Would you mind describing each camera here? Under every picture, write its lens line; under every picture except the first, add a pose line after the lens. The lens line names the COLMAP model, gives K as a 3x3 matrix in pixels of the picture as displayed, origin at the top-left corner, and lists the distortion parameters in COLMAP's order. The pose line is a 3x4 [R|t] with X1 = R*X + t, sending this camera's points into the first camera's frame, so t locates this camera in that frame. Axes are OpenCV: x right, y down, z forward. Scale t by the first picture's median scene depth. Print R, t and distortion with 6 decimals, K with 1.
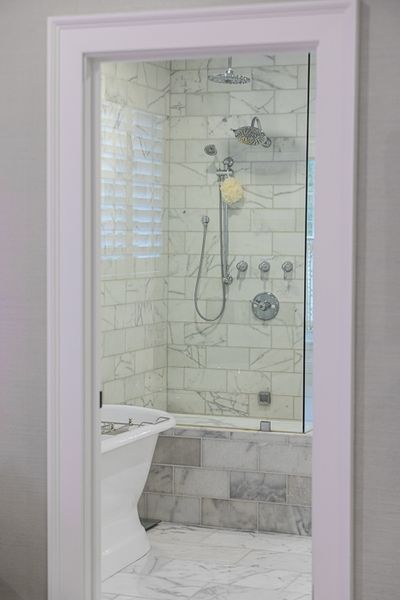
lens RADIAL K [[1219.7, 0, 200.0], [0, 1219.7, 300.0], [0, 0, 1]] dist [0.029577, 0.152358]
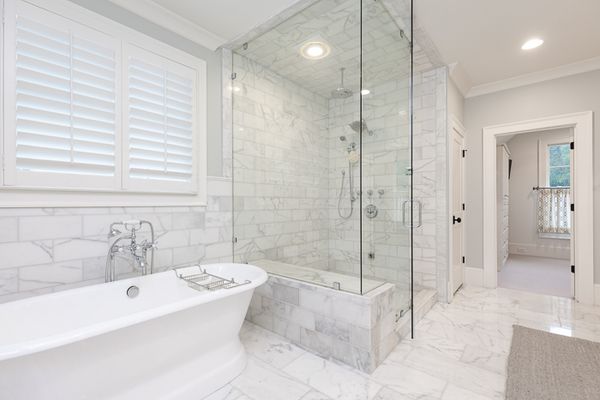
lens RADIAL K [[266.5, 0, 298.4], [0, 266.5, 202.9], [0, 0, 1]] dist [0.003310, 0.000112]
pose [[0.936972, -0.009354, -0.349278, 0.098563], [-0.010794, 0.998389, -0.055695, 0.017403], [0.349236, 0.055955, 0.935362, 0.540250]]
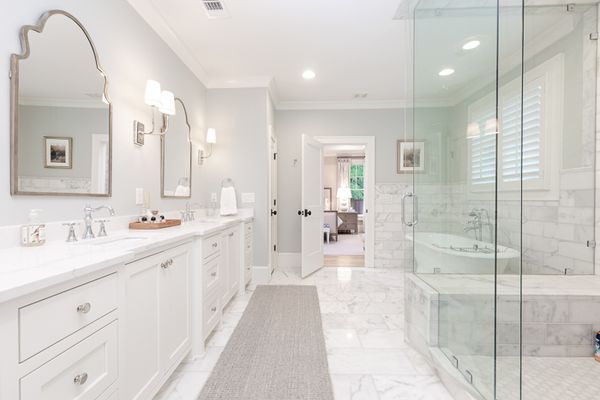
lens RADIAL K [[266.5, 0, 298.4], [0, 266.5, 202.9], [0, 0, 1]] dist [0.003310, 0.000112]
pose [[-0.947703, -0.002195, -0.319145, 0.271738], [-0.023833, 0.997671, 0.063910, -0.005320], [0.318262, 0.068174, -0.945548, 0.995244]]
